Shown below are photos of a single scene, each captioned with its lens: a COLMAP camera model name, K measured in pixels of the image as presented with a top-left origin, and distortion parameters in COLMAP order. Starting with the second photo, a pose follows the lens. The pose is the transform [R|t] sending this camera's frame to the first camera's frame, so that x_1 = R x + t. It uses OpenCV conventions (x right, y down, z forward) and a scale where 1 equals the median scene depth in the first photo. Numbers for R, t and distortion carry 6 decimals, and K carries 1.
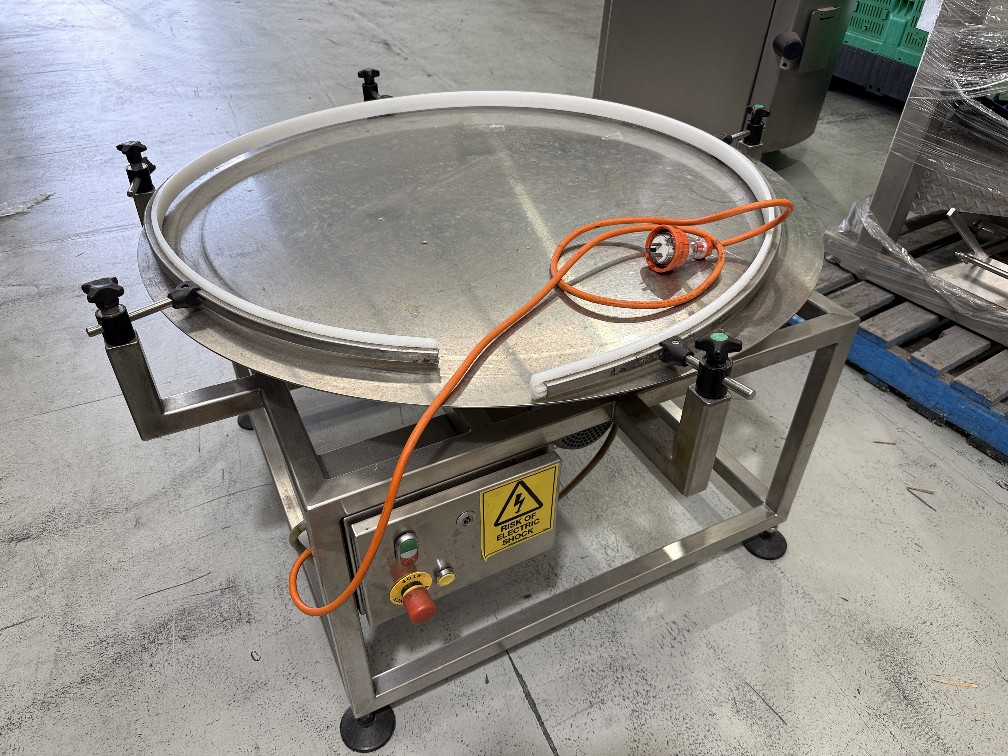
lens RADIAL K [[722.6, 0, 509.1], [0, 722.6, 372.1], [0, 0, 1]] dist [-0.000947, -0.015982]
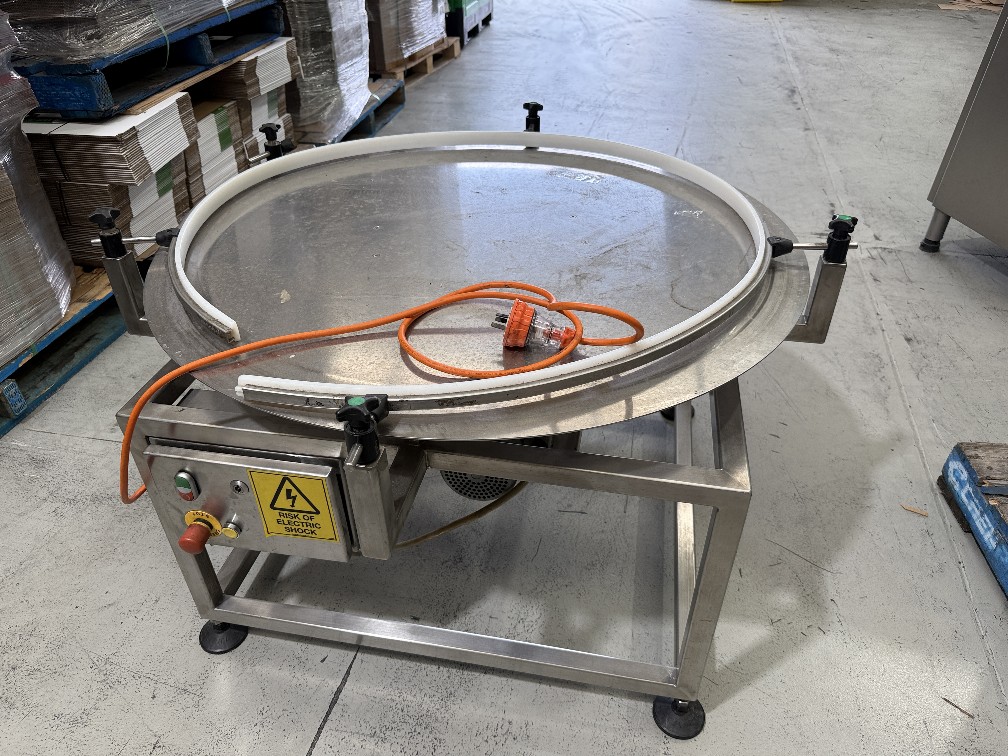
lens RADIAL K [[722.6, 0, 507.6], [0, 722.6, 379.9], [0, 0, 1]] dist [-0.000947, -0.015982]
pose [[0.789015, 0.347523, -0.506639, 0.569896], [-0.360876, 0.929545, 0.075599, -0.137212], [0.497216, 0.123185, 0.858837, 0.157407]]
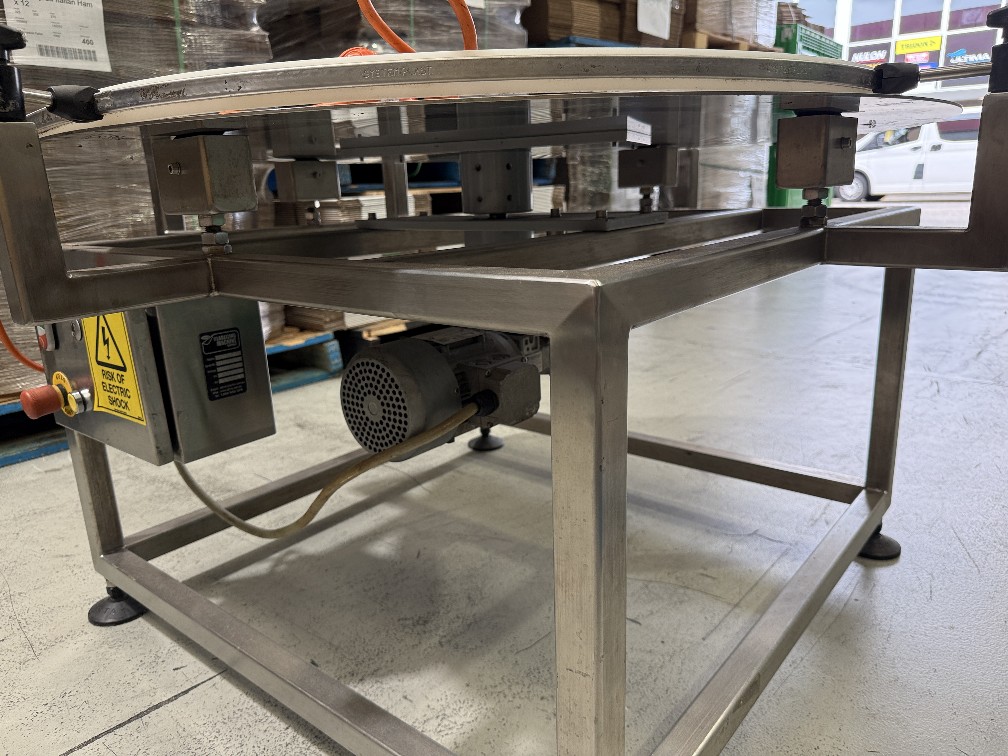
lens RADIAL K [[722.6, 0, 503.0], [0, 722.6, 383.0], [0, 0, 1]] dist [-0.000947, -0.015982]
pose [[0.397356, 0.216345, -0.891798, 0.718525], [-0.521396, 0.852936, -0.025400, -0.000949], [0.755152, 0.475073, 0.451721, 0.746213]]
